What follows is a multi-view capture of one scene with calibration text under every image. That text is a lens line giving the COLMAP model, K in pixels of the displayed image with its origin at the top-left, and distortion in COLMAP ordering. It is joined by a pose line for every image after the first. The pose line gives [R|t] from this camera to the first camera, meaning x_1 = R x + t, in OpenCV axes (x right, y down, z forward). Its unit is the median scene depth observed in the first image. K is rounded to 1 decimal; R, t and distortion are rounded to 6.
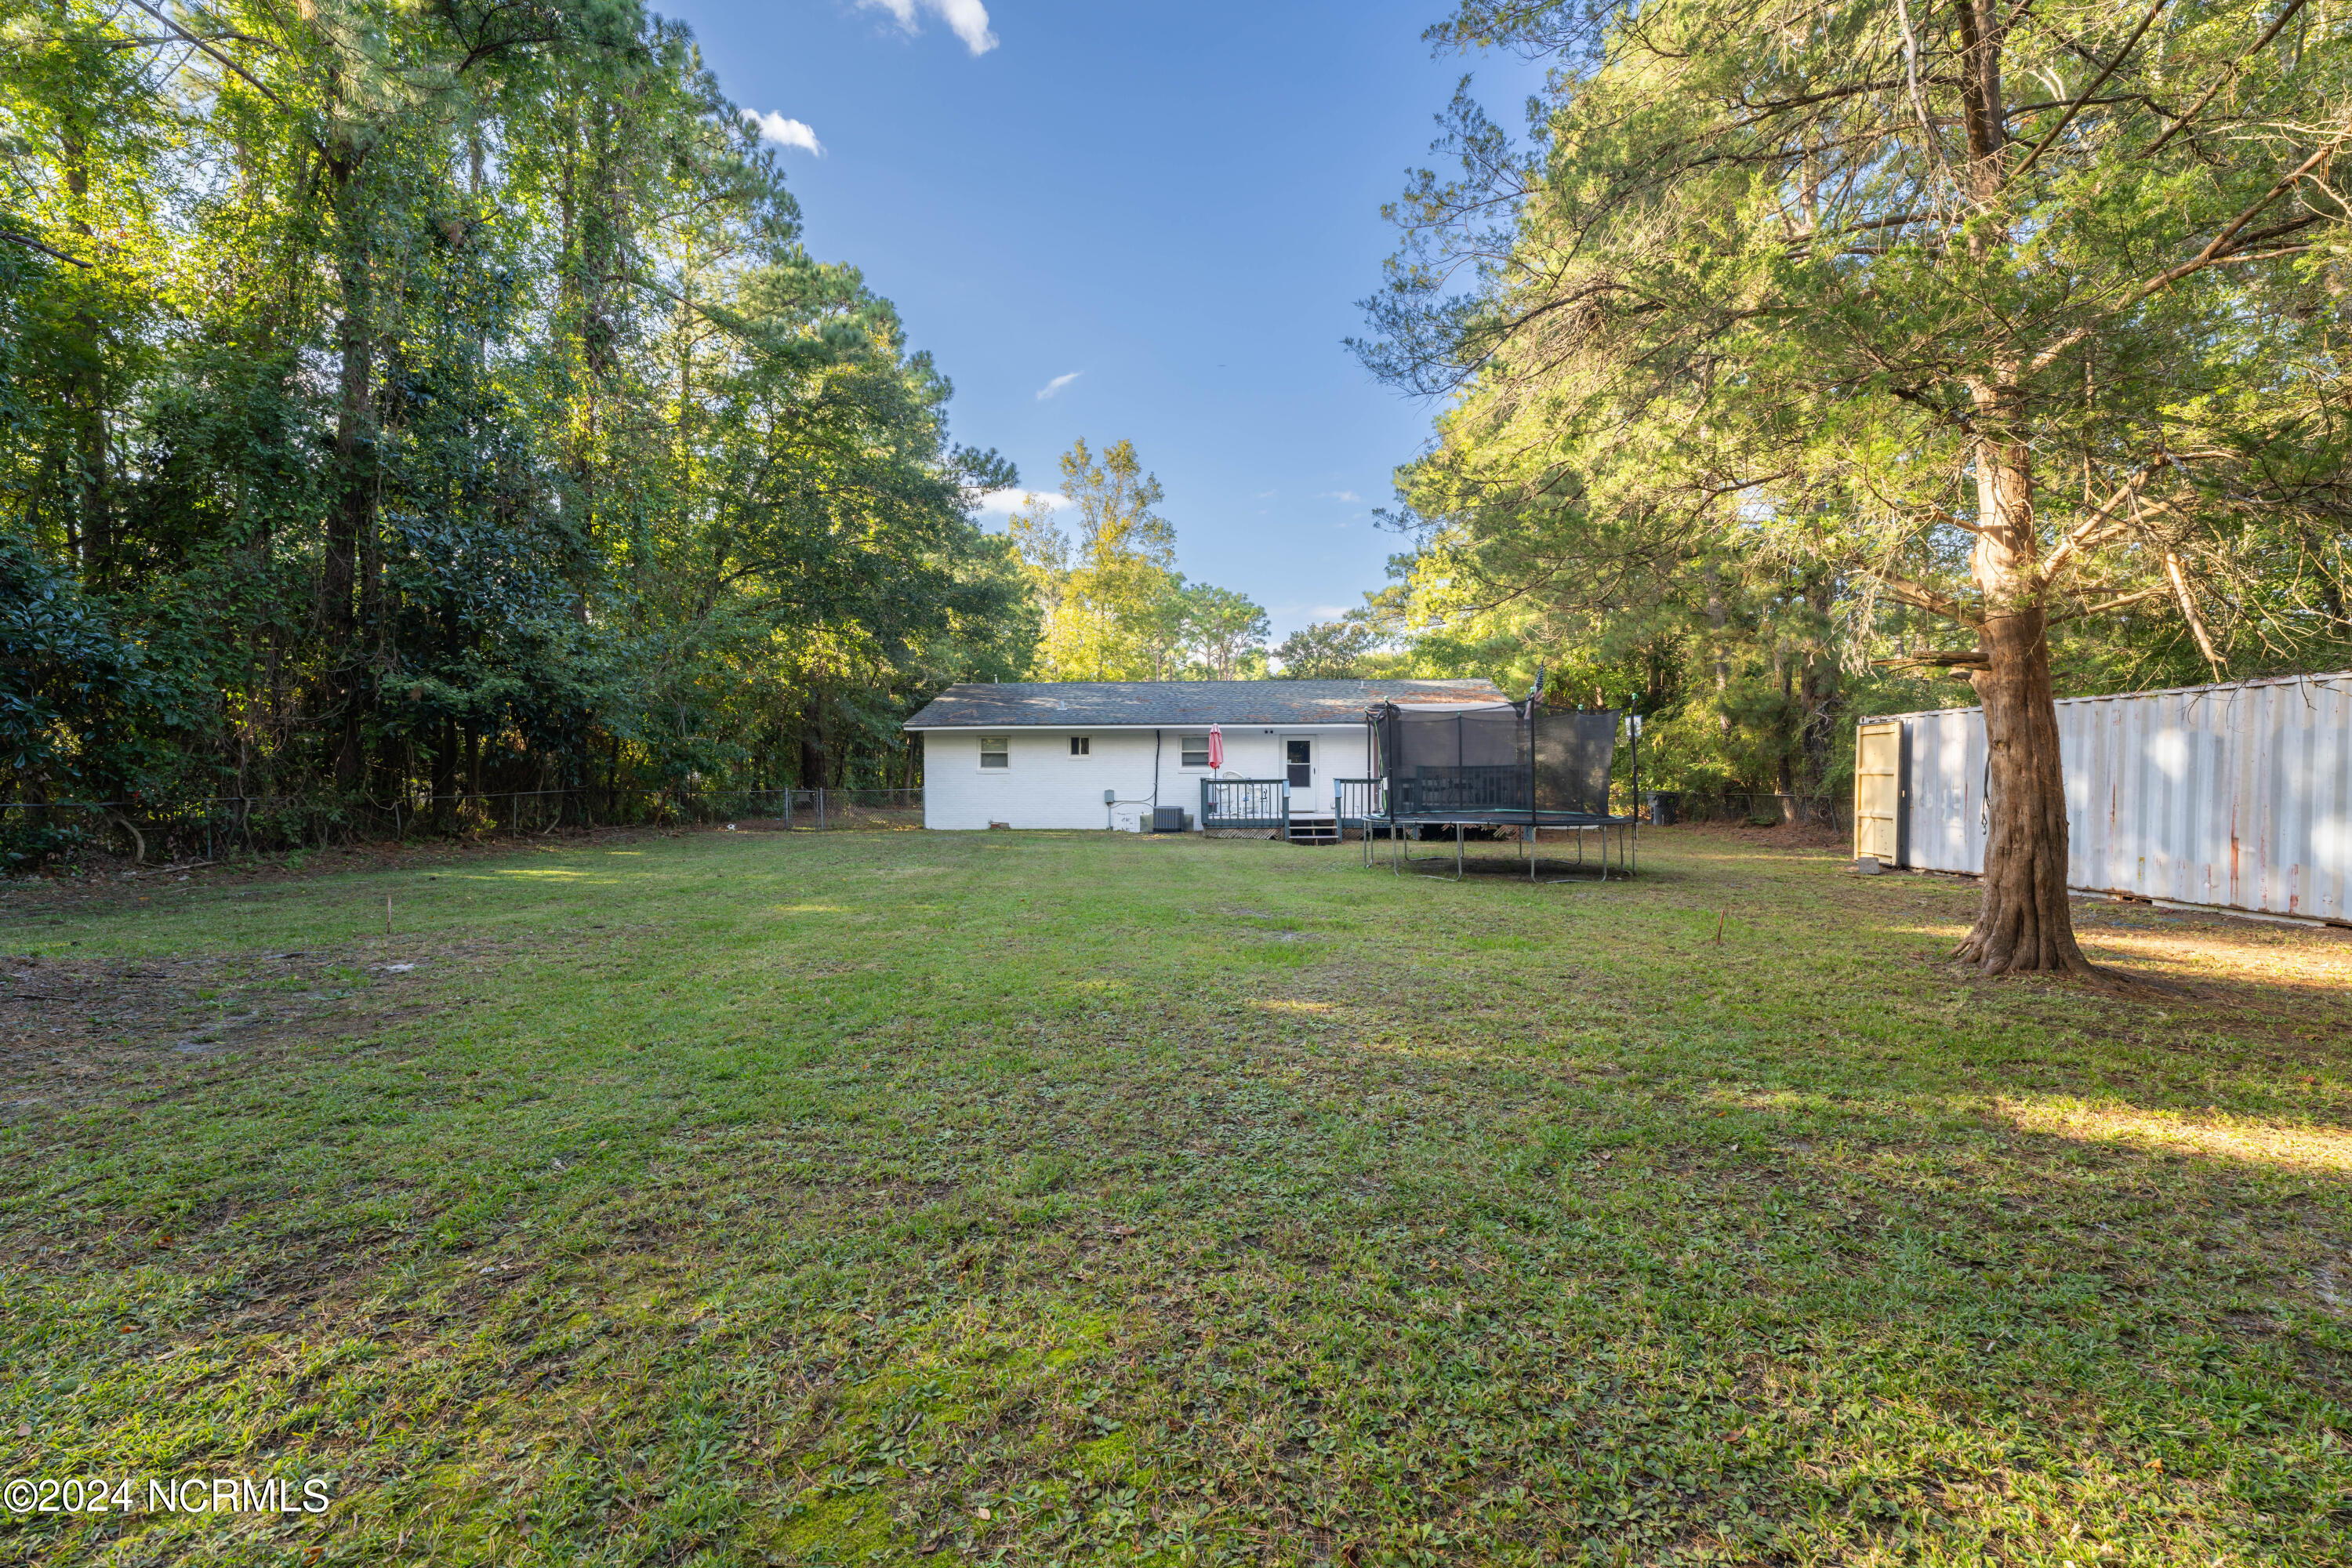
lens RADIAL K [[948.5, 0, 1179.1], [0, 948.5, 795.0], [0, 0, 1]] dist [-0.000028, 0.000005]
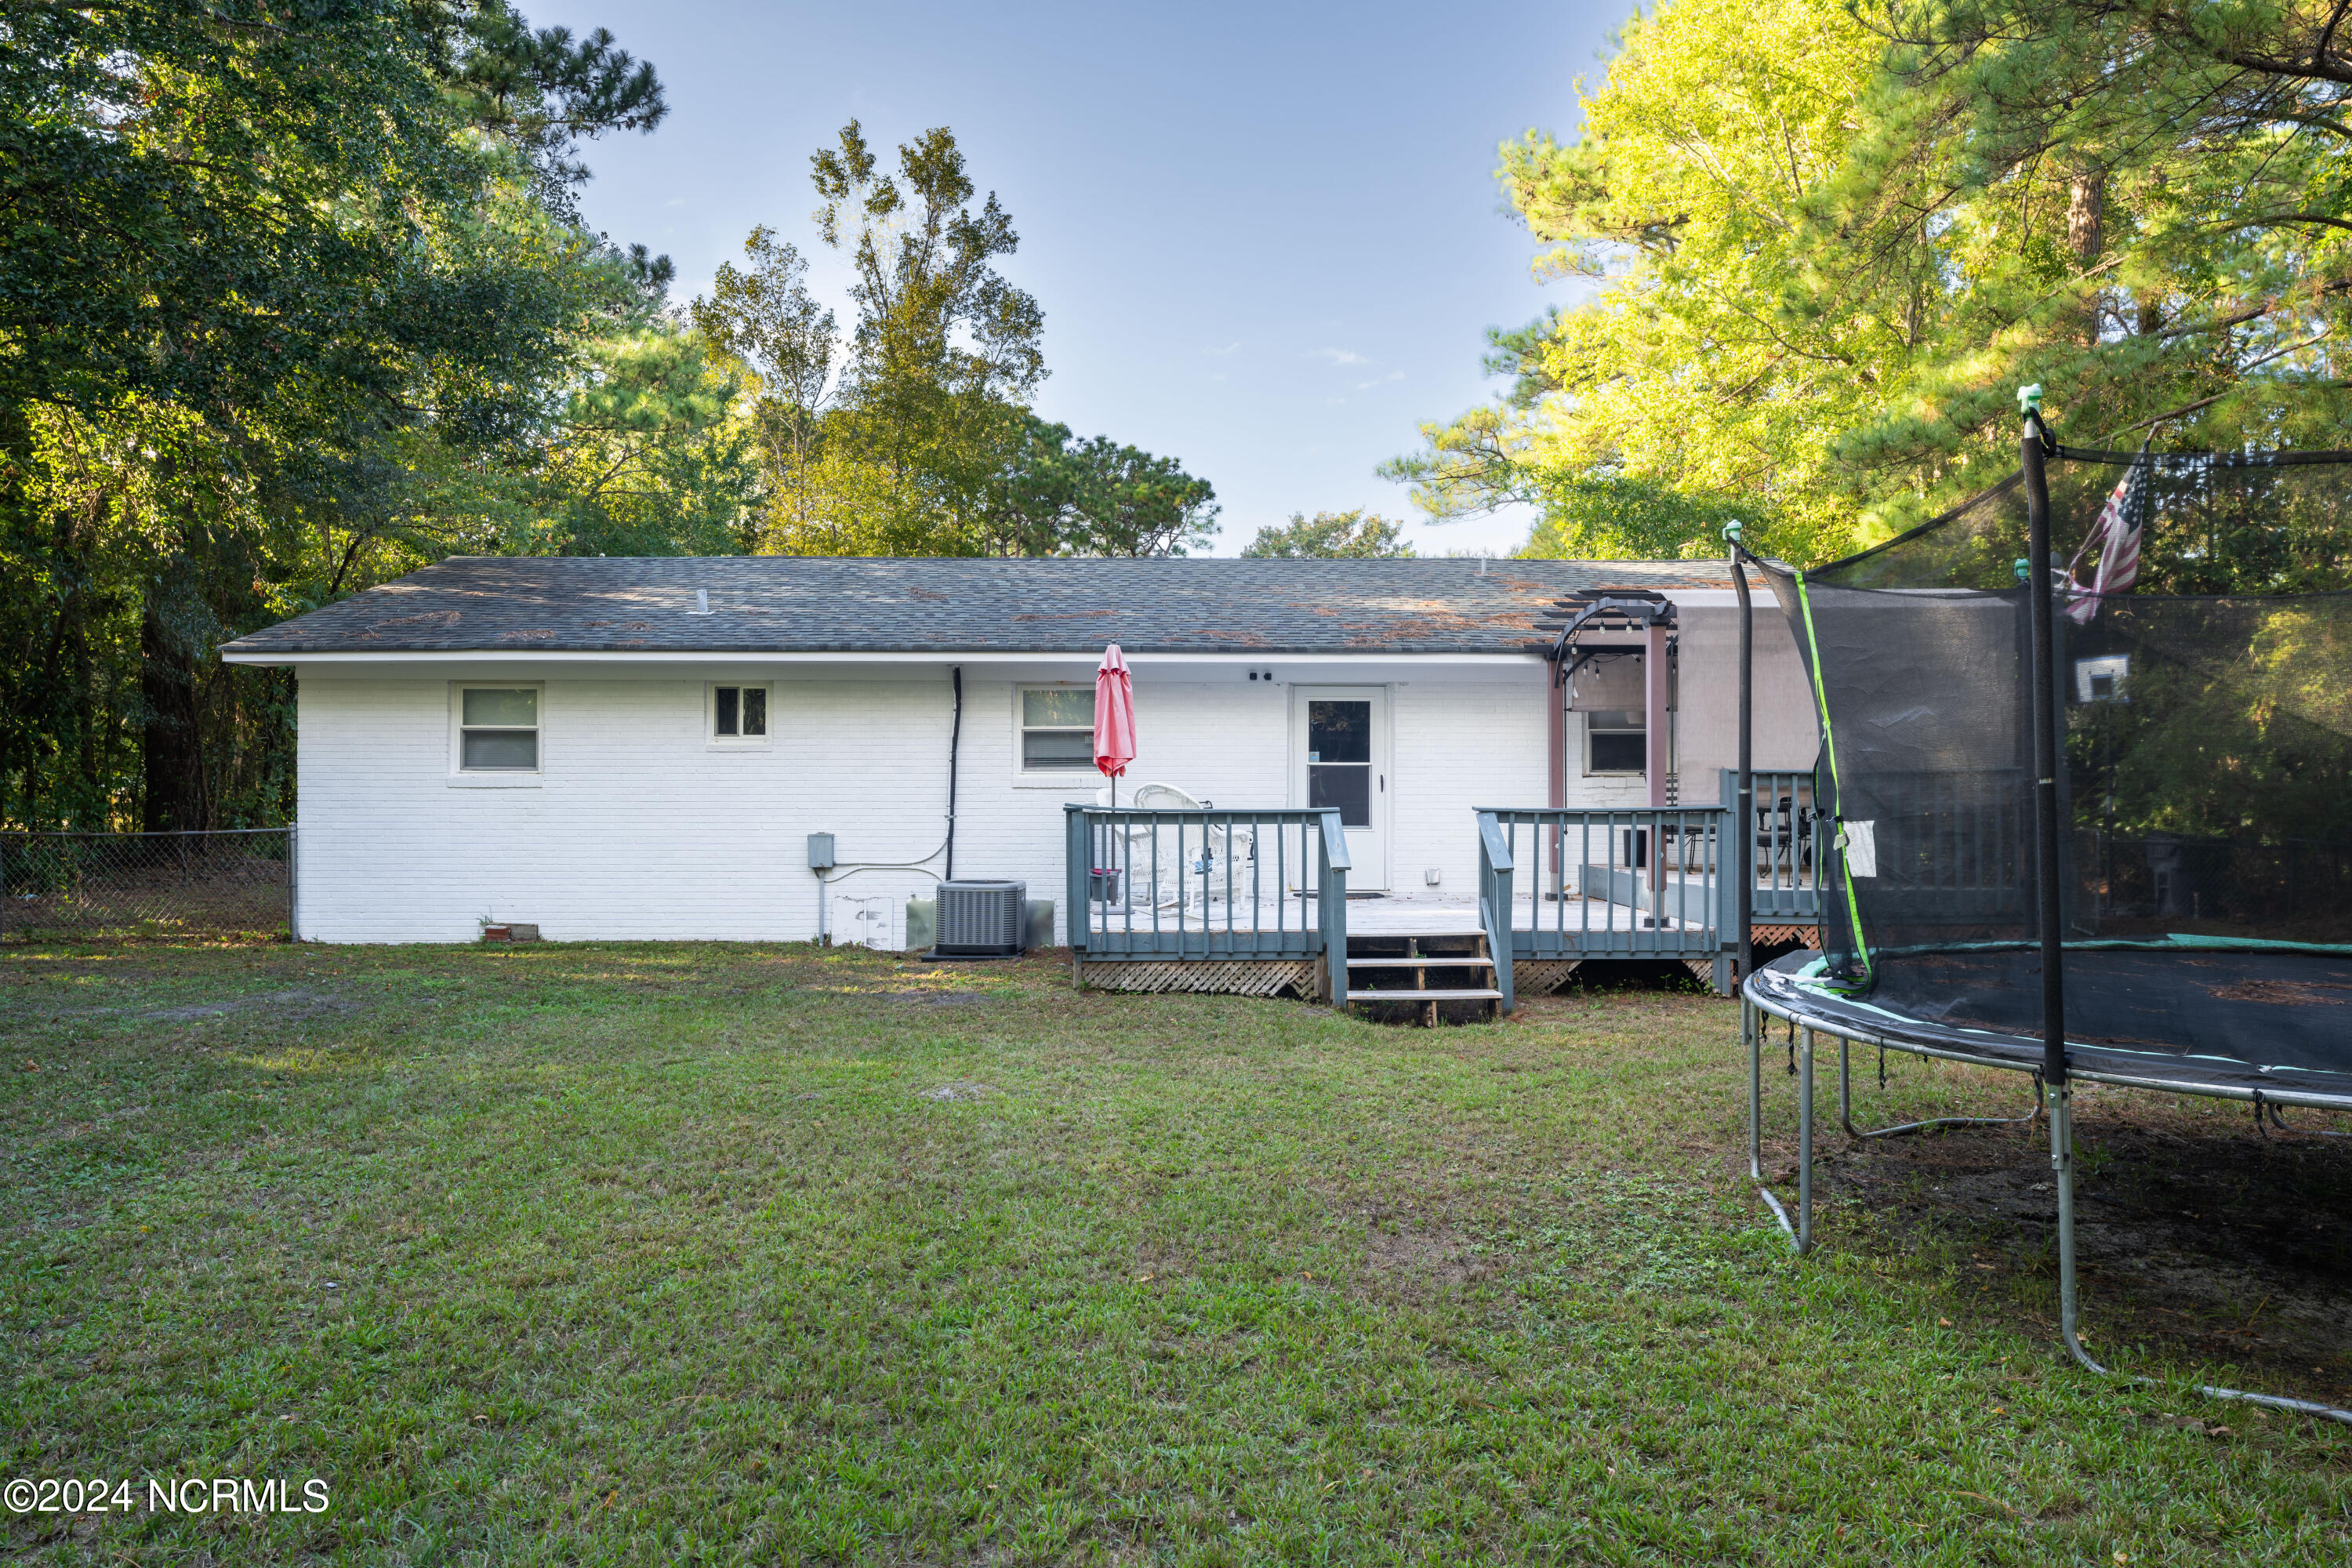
lens RADIAL K [[1512.9, 0, 1178.4], [0, 1512.9, 790.3], [0, 0, 1]] dist [0.006301, 0.000381]
pose [[0.997108, 0.003845, 0.075903, 0.018855], [-0.002463, 0.999830, -0.018295, -0.011440], [-0.075960, 0.018055, 0.996947, 0.415202]]
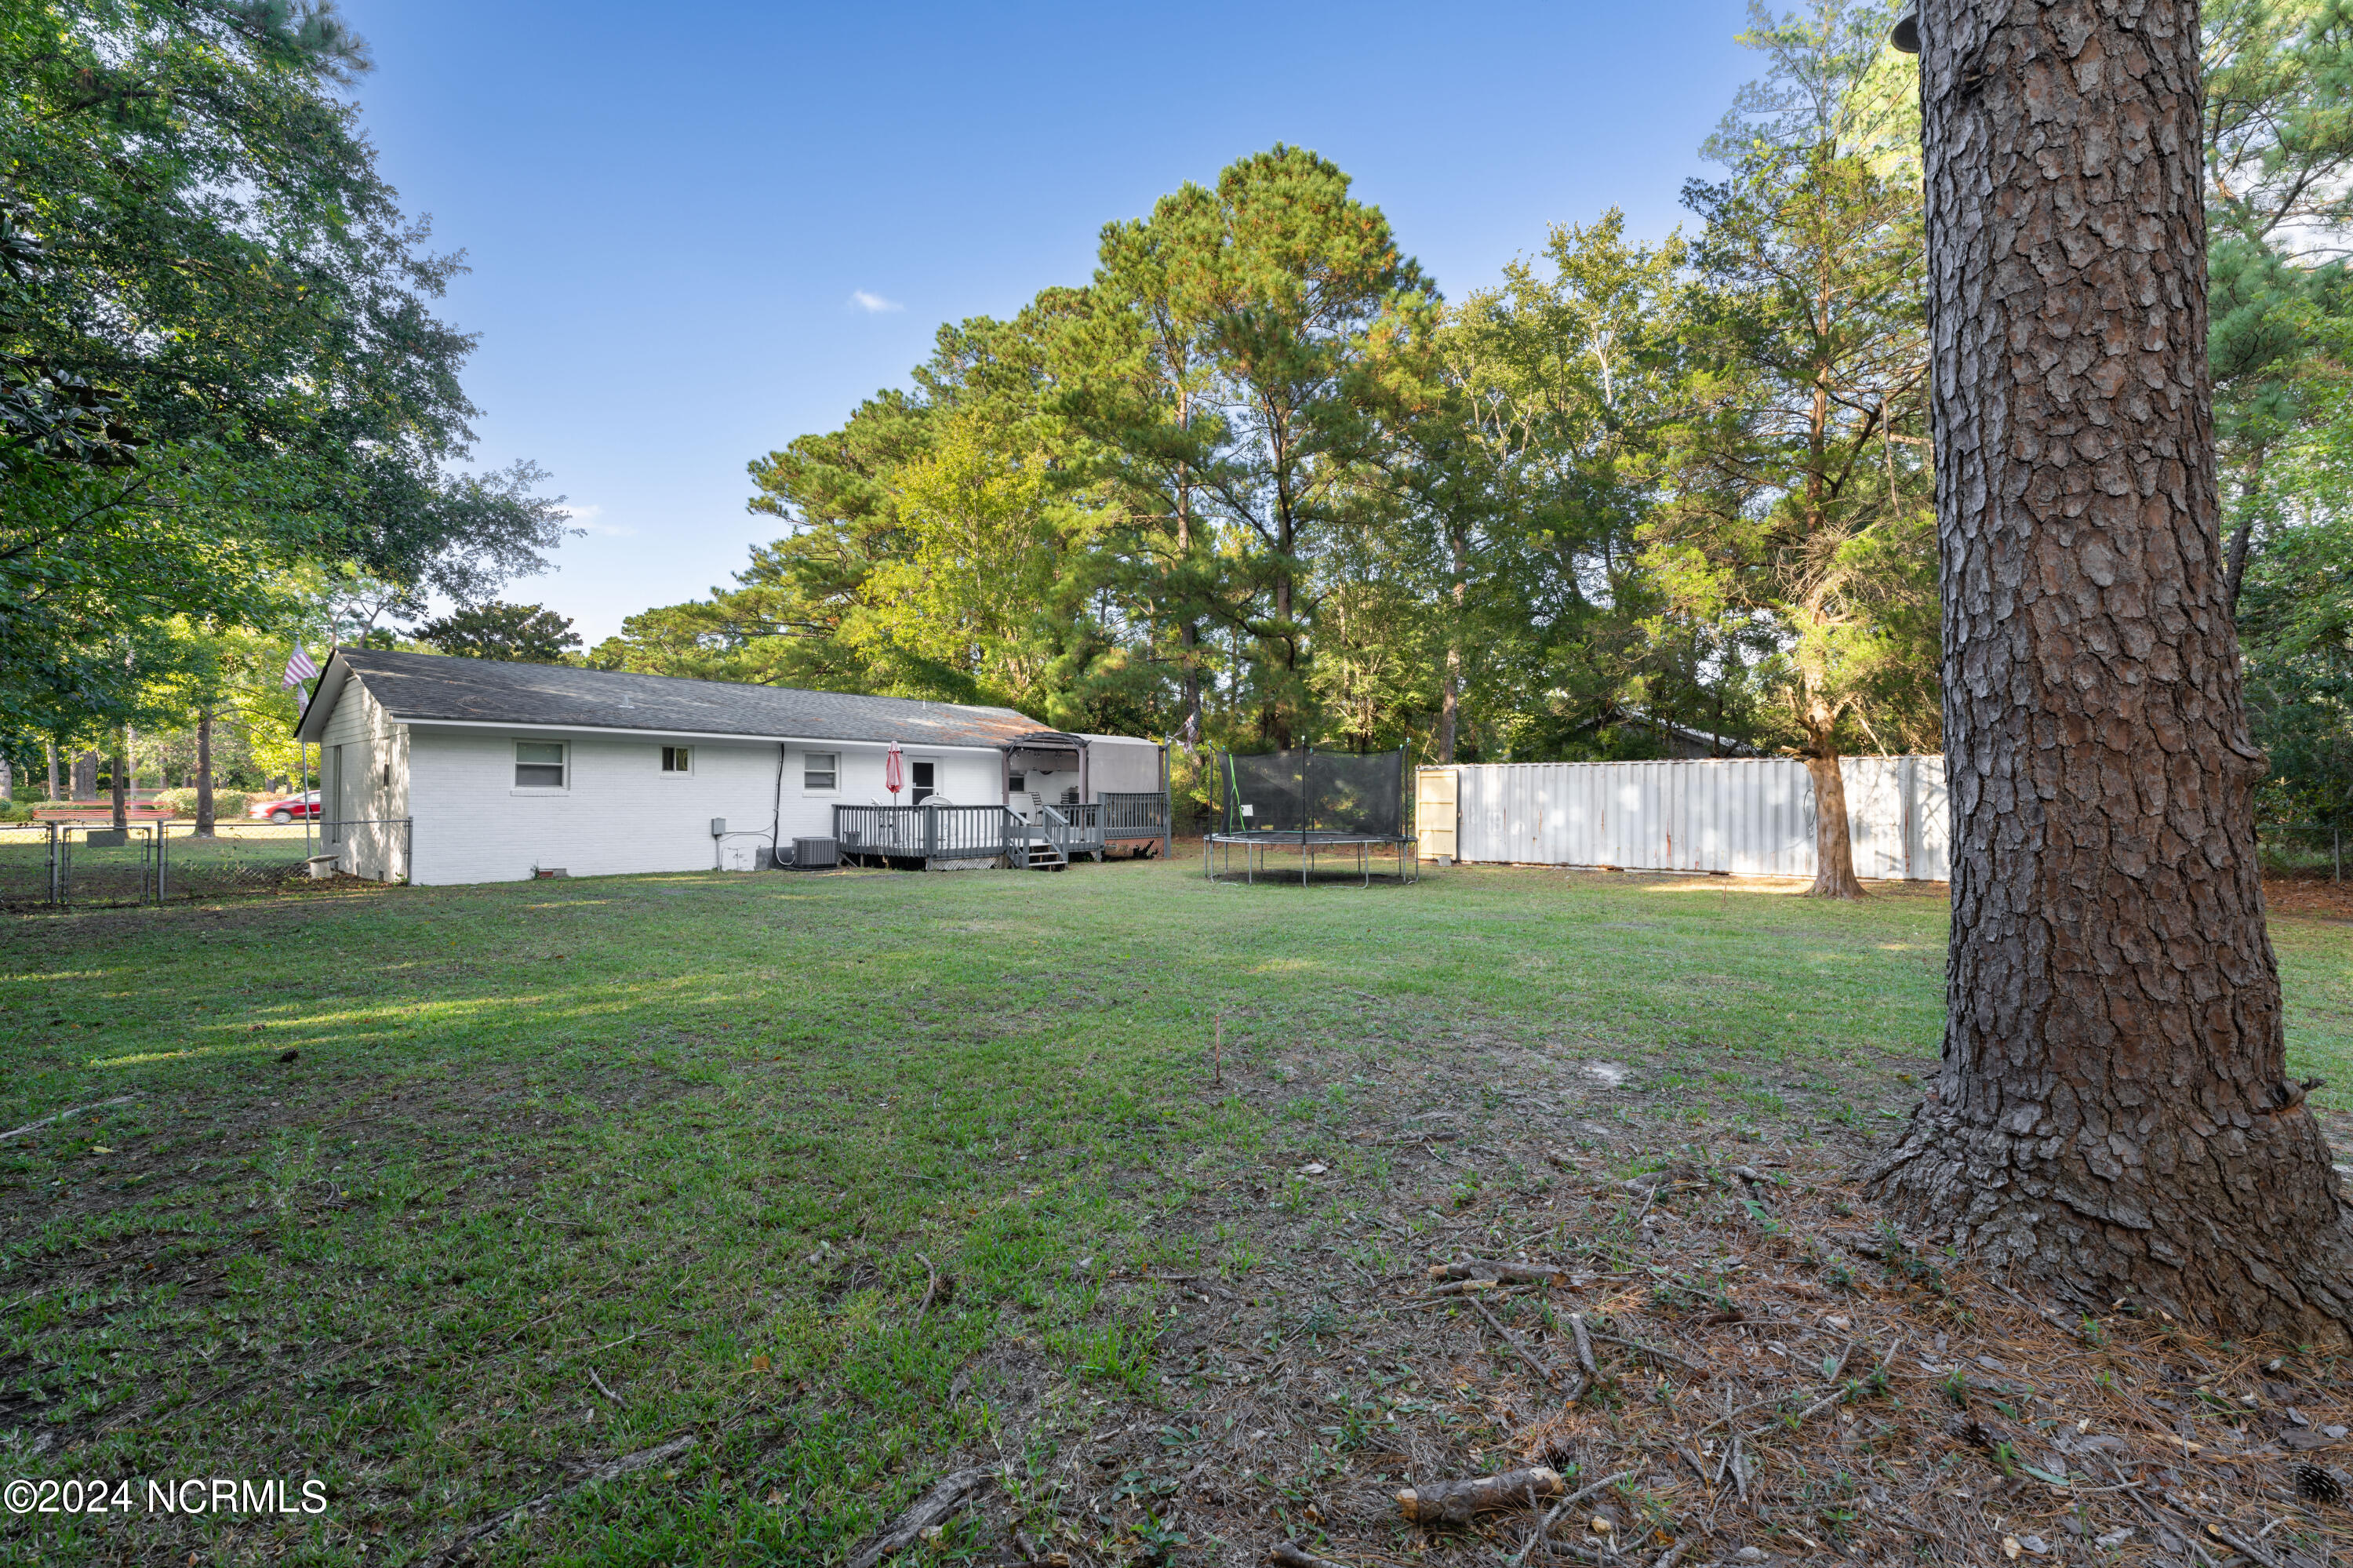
lens RADIAL K [[949.0, 0, 1177.2], [0, 949.0, 793.4], [0, 0, 1]] dist [-0.000028, 0.000005]
pose [[0.591693, 0.008676, 0.806116, -0.476845], [0.008666, 0.999816, -0.017122, -0.008950], [-0.806117, 0.017117, 0.591509, 0.245015]]
